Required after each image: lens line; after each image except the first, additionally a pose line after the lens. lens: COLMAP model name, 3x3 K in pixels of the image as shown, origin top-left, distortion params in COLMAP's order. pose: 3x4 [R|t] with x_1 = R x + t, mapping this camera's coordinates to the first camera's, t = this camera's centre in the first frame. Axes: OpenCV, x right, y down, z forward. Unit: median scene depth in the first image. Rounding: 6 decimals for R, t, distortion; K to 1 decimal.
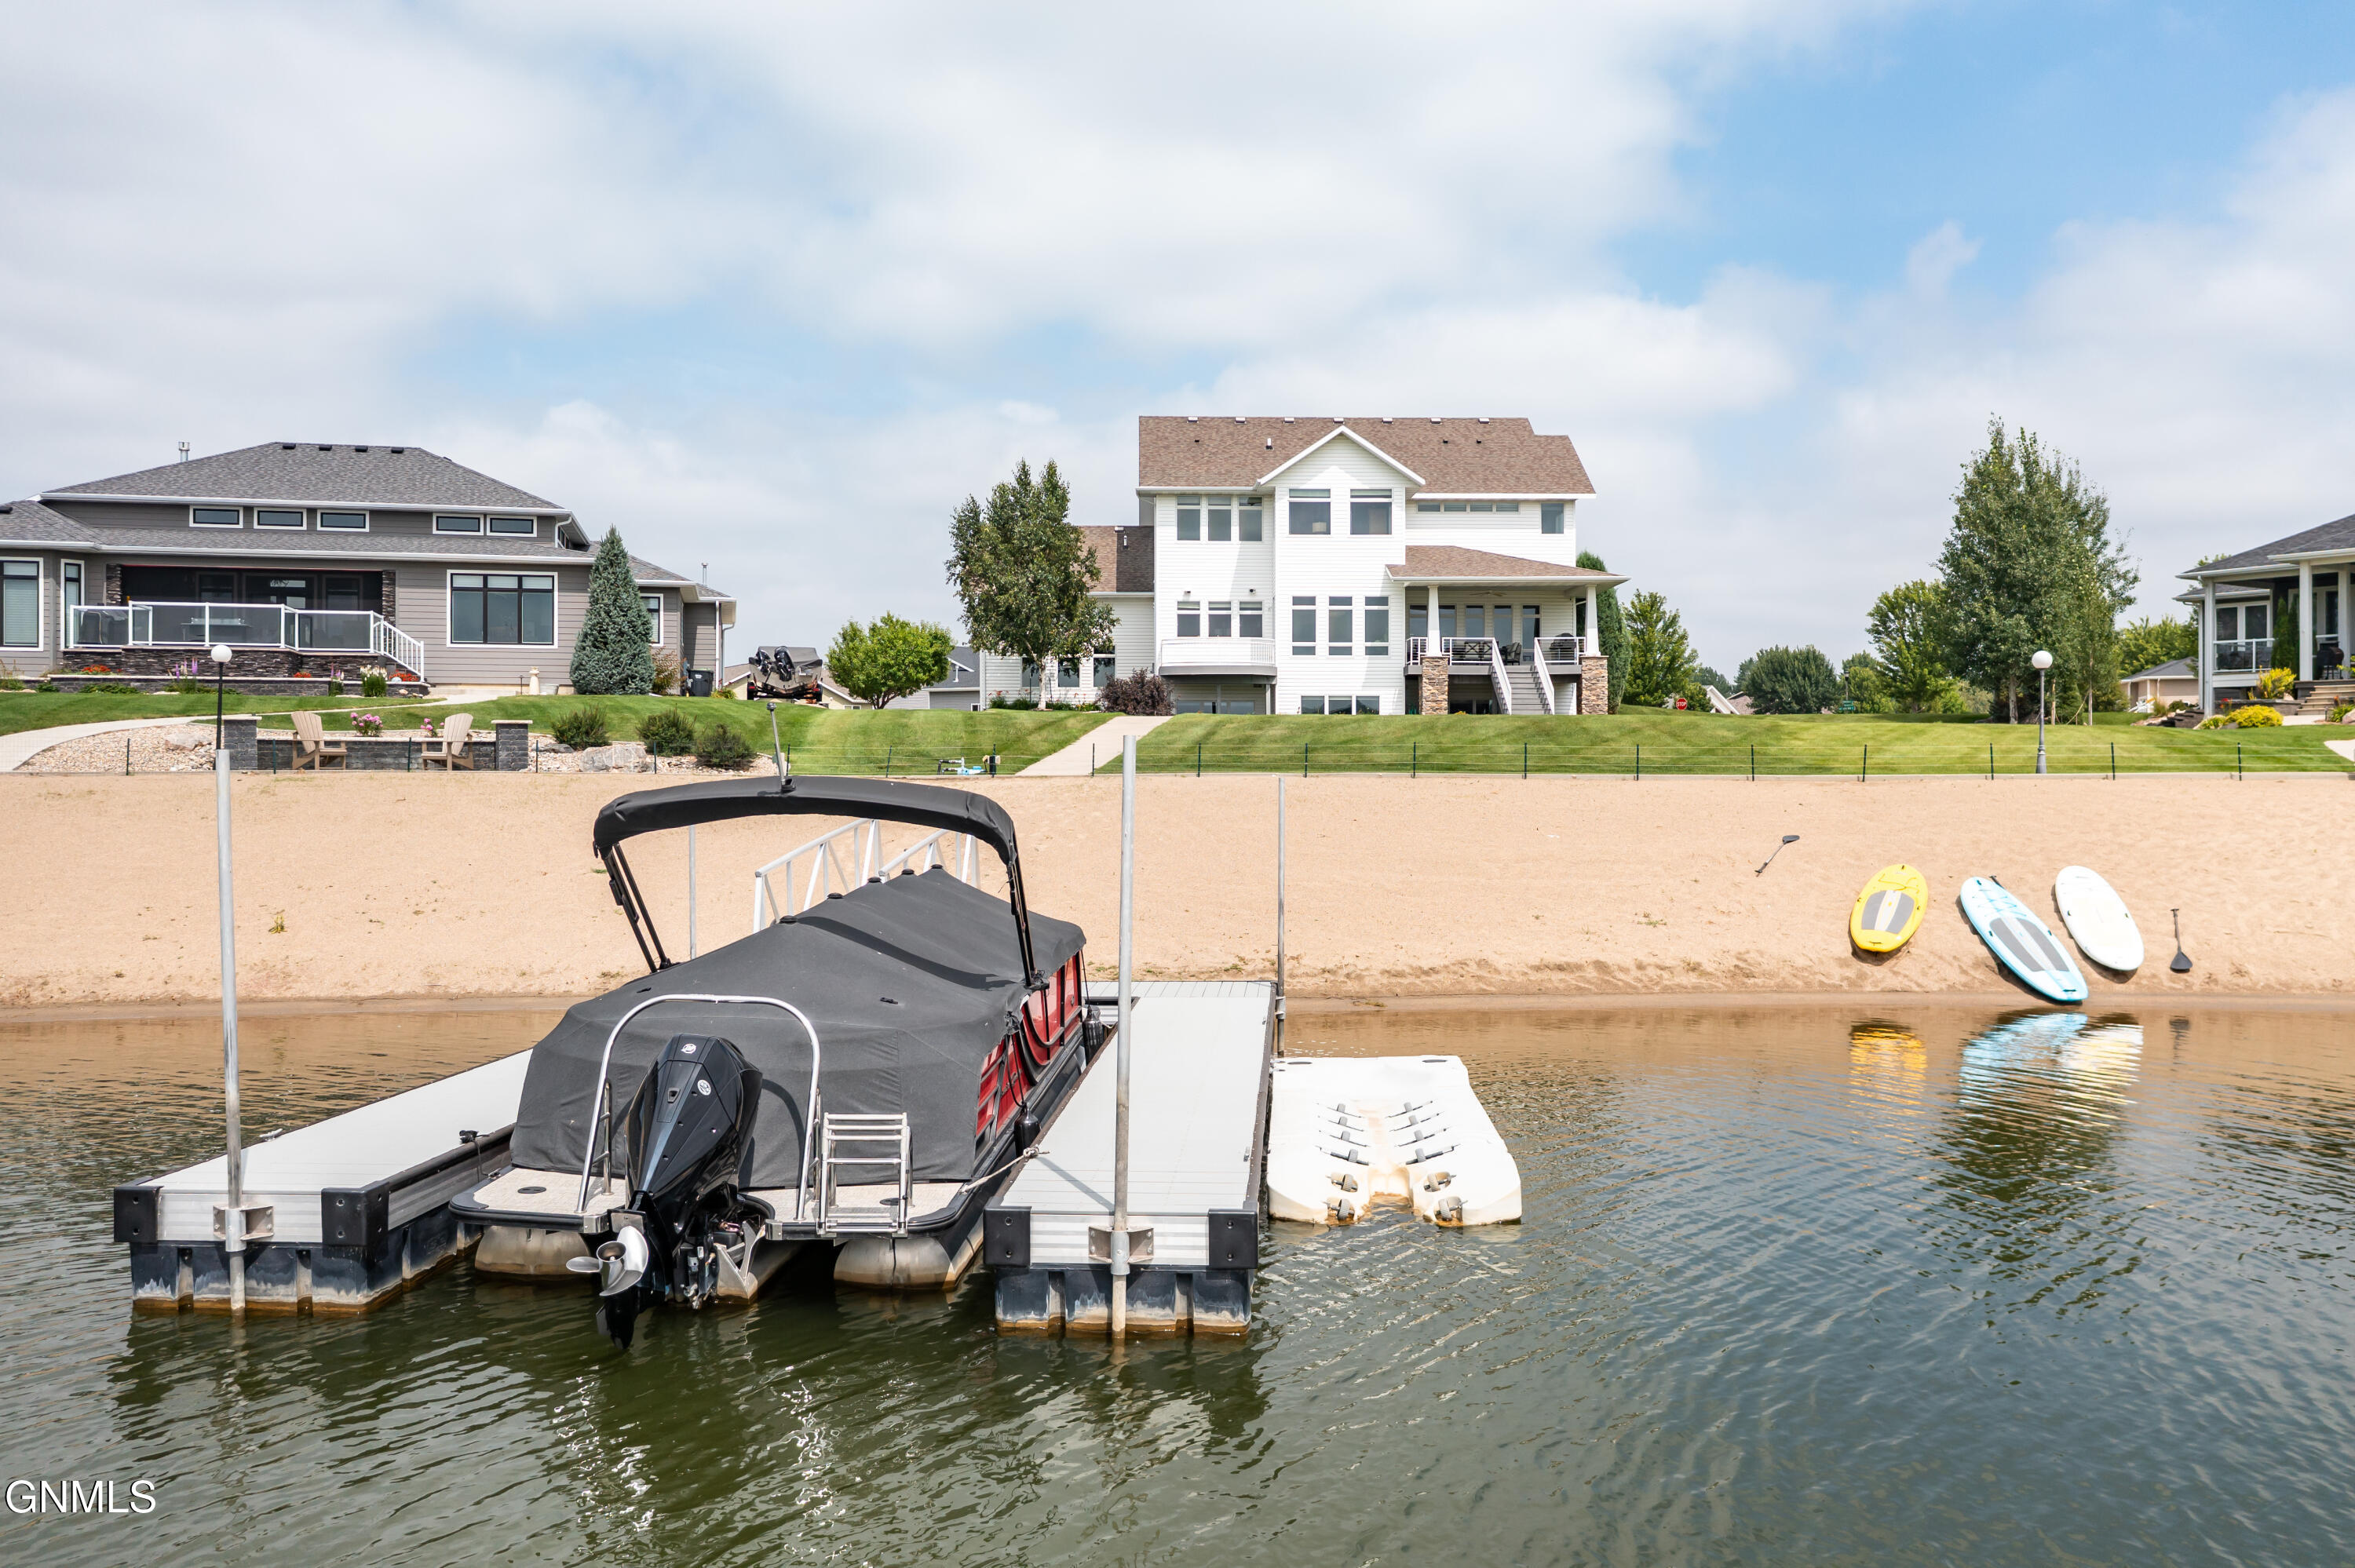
lens RADIAL K [[1868.3, 0, 1170.4], [0, 1868.3, 770.1], [0, 0, 1]] dist [-0.019844, 0.005013]
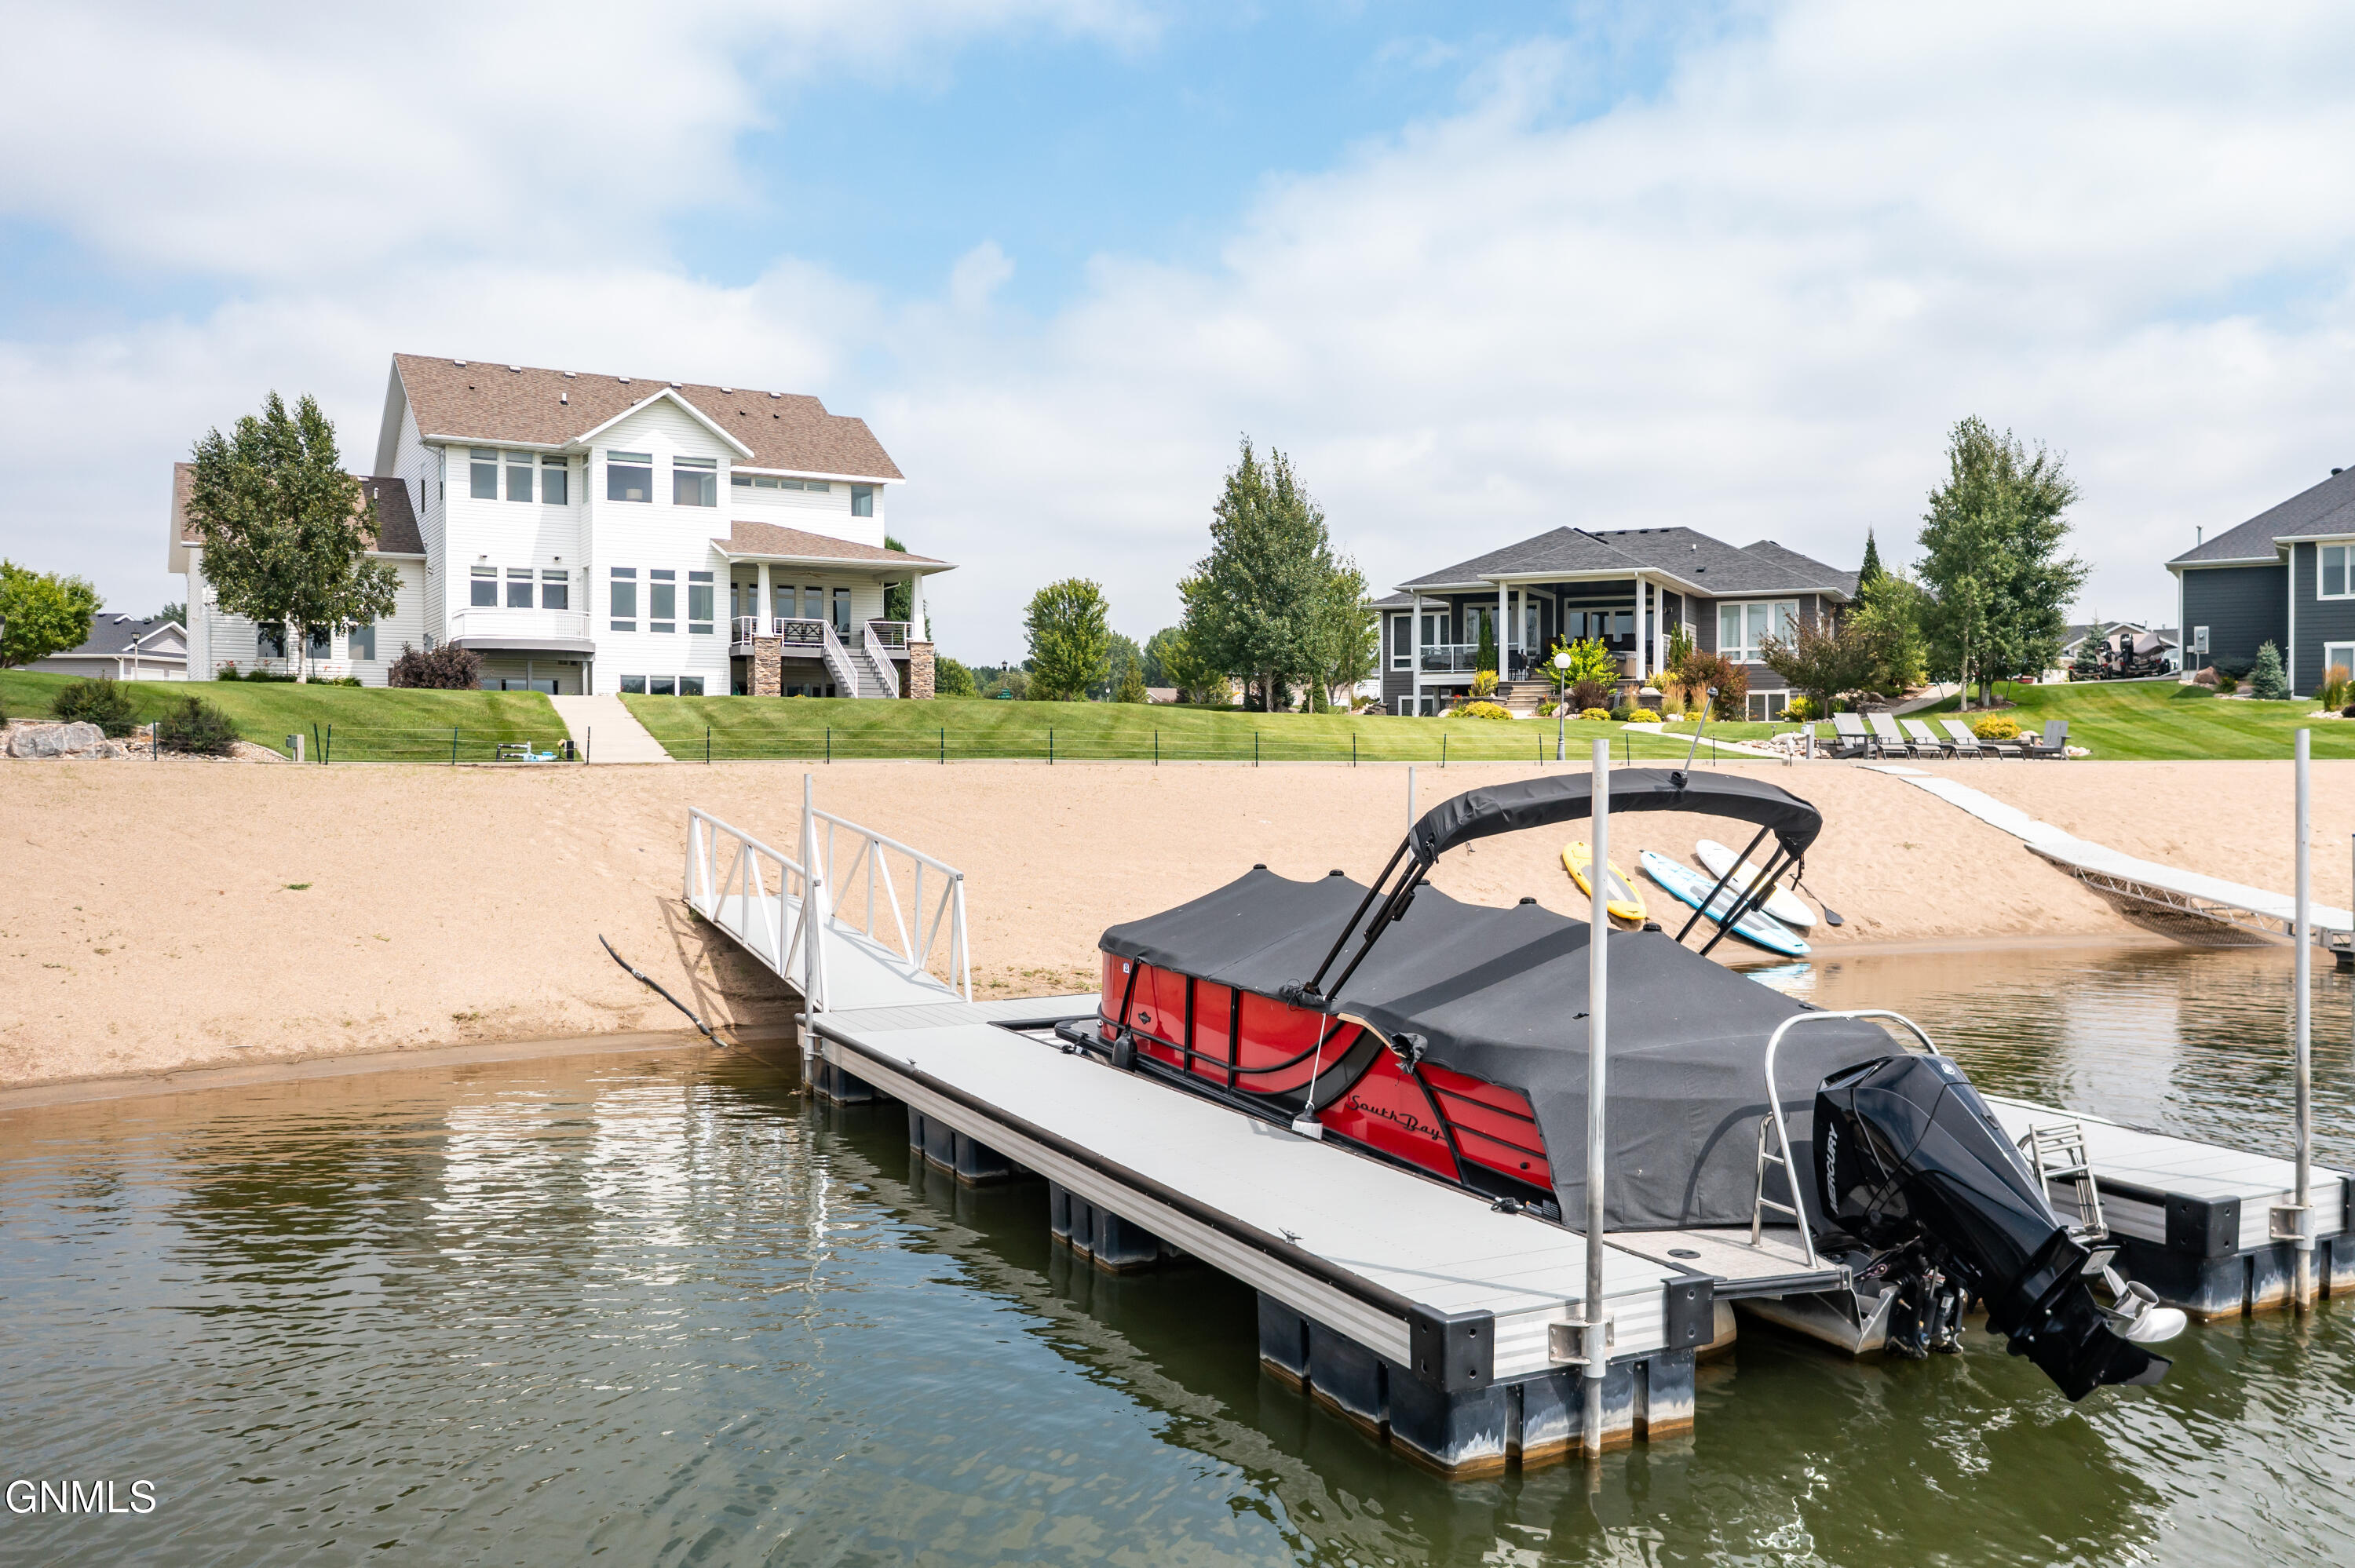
lens RADIAL K [[1882.4, 0, 1173.0], [0, 1882.4, 775.4], [0, 0, 1]] dist [-0.020072, 0.006691]
pose [[0.868795, -0.003400, 0.495159, -0.152547], [-0.002328, 0.999937, 0.010950, -0.000616], [-0.495166, -0.010666, 0.868733, 0.051567]]
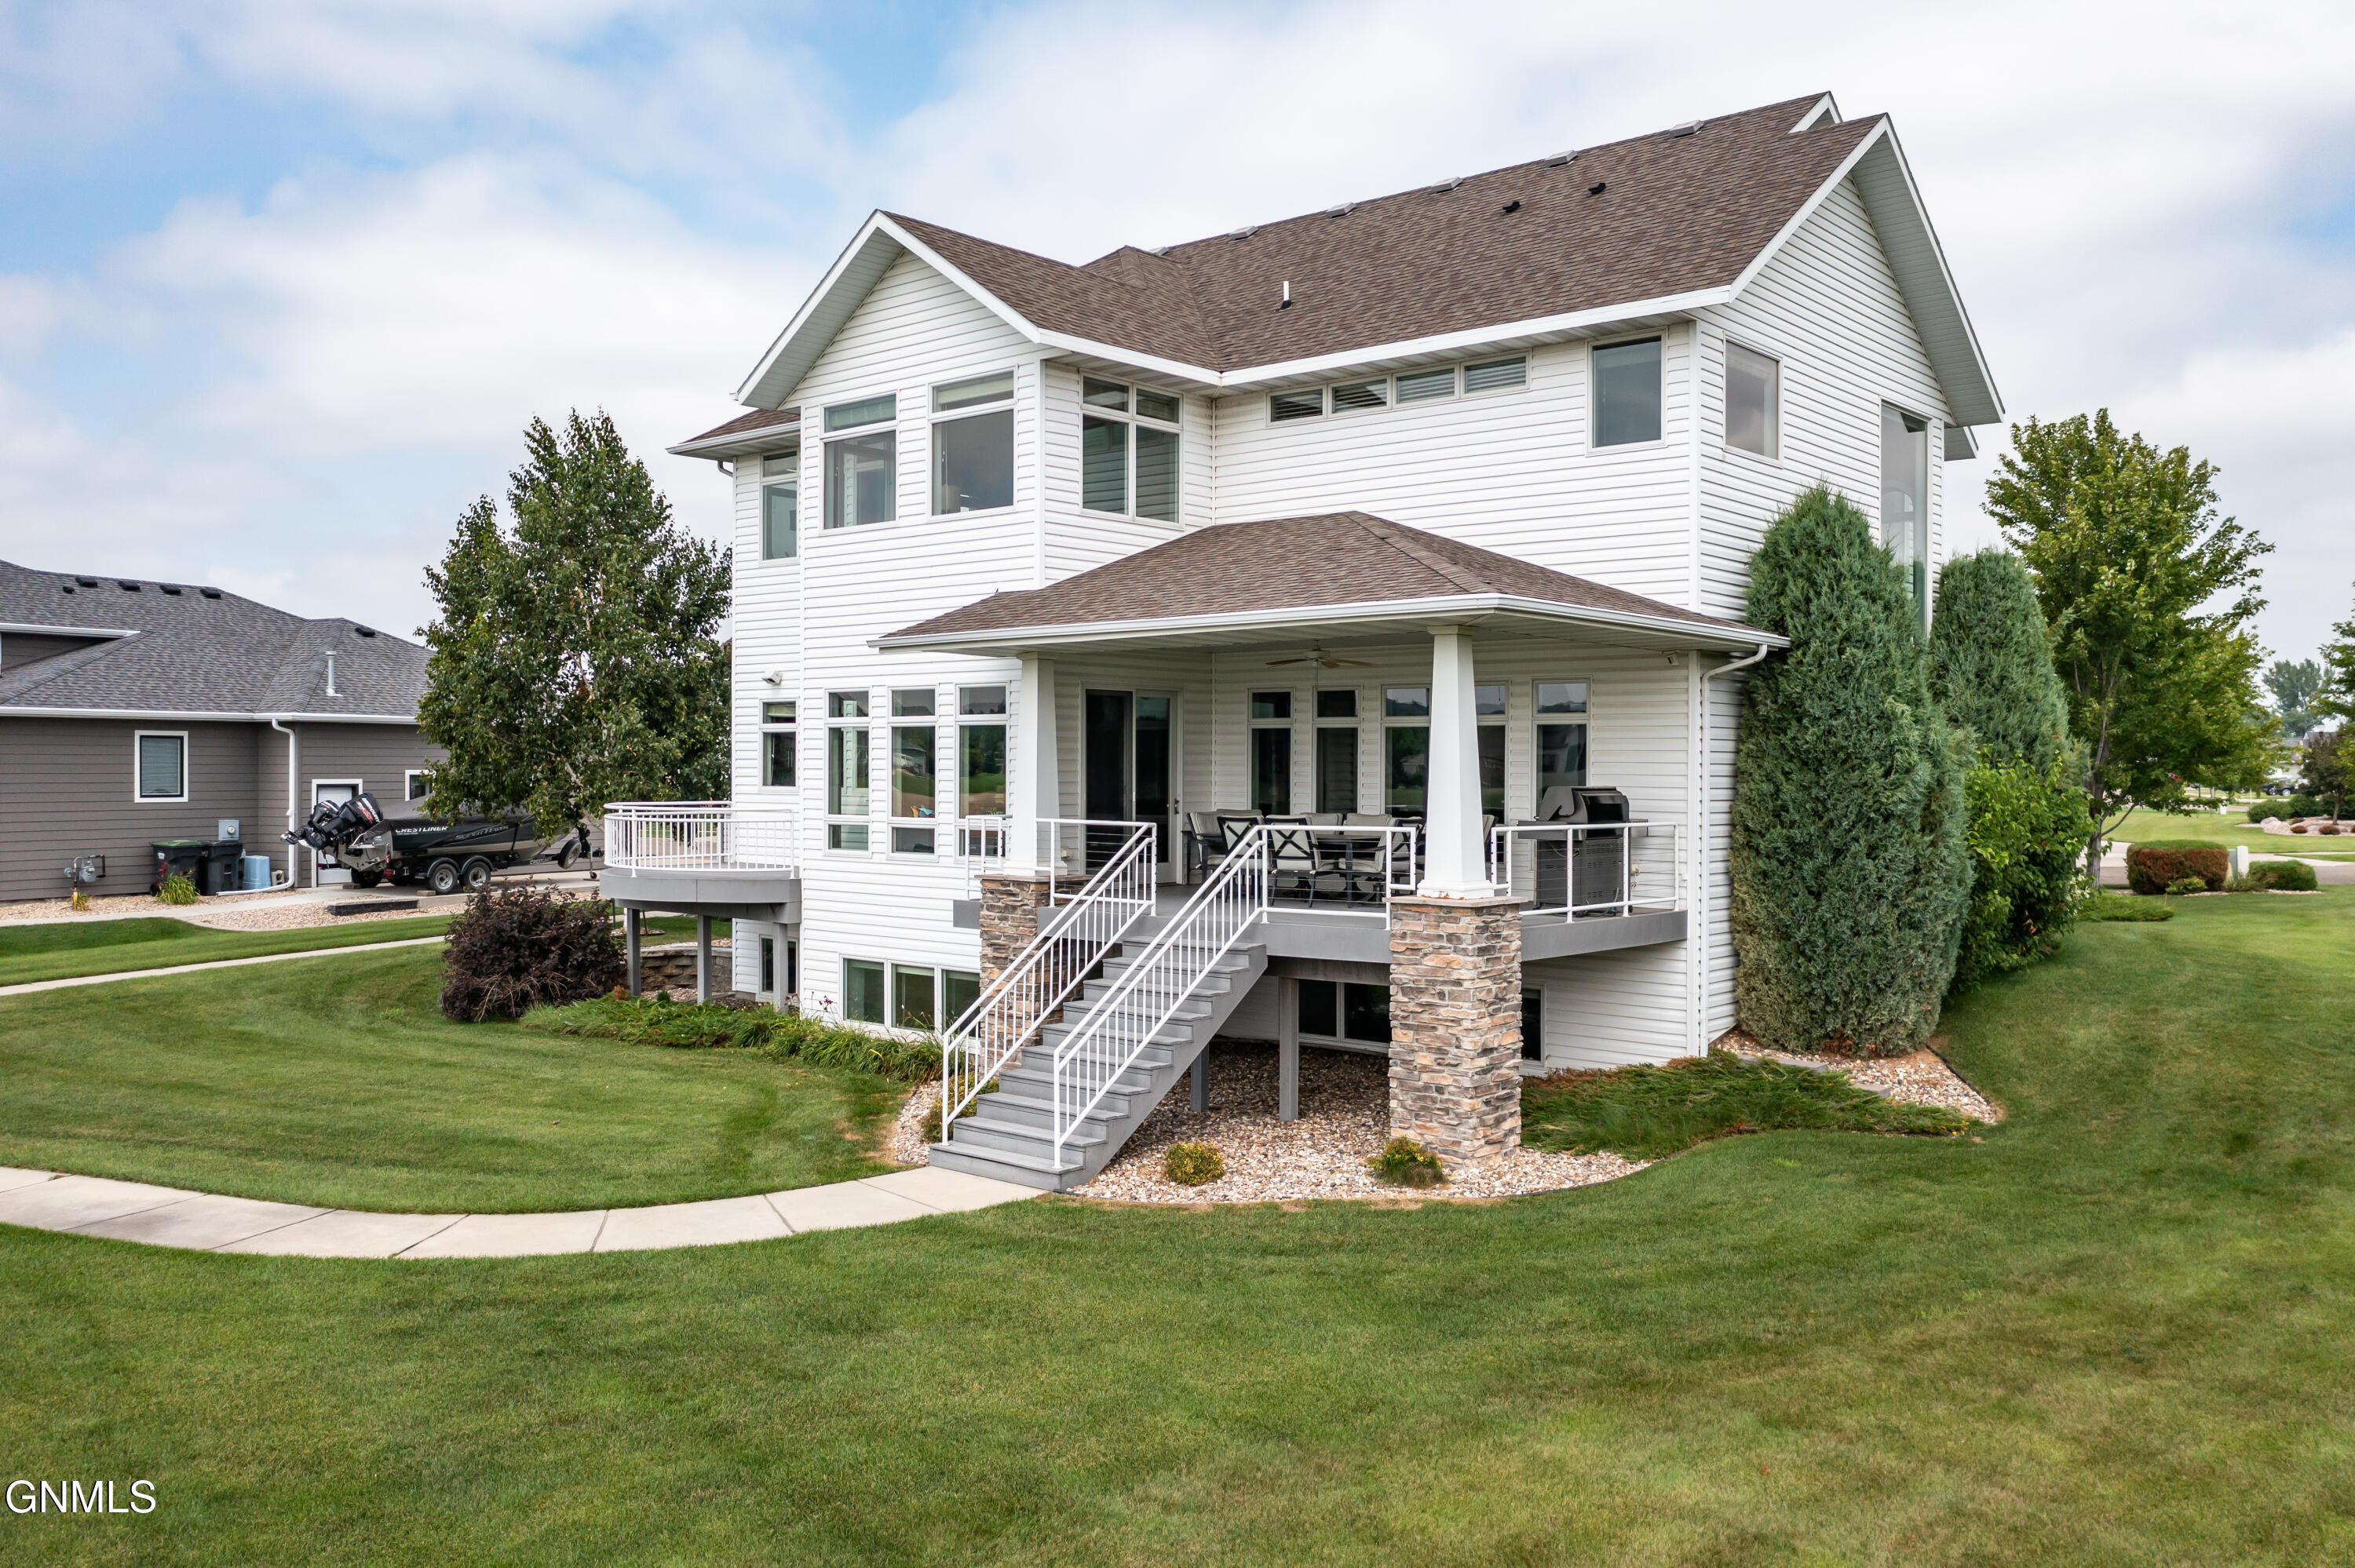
lens RADIAL K [[1882.4, 0, 1173.0], [0, 1882.4, 775.4], [0, 0, 1]] dist [-0.020072, 0.006691]
pose [[0.741317, 0.006689, -0.671122, 0.368500], [-0.001994, 0.999968, 0.007764, -0.078606], [0.671152, -0.004418, 0.741306, 0.757635]]
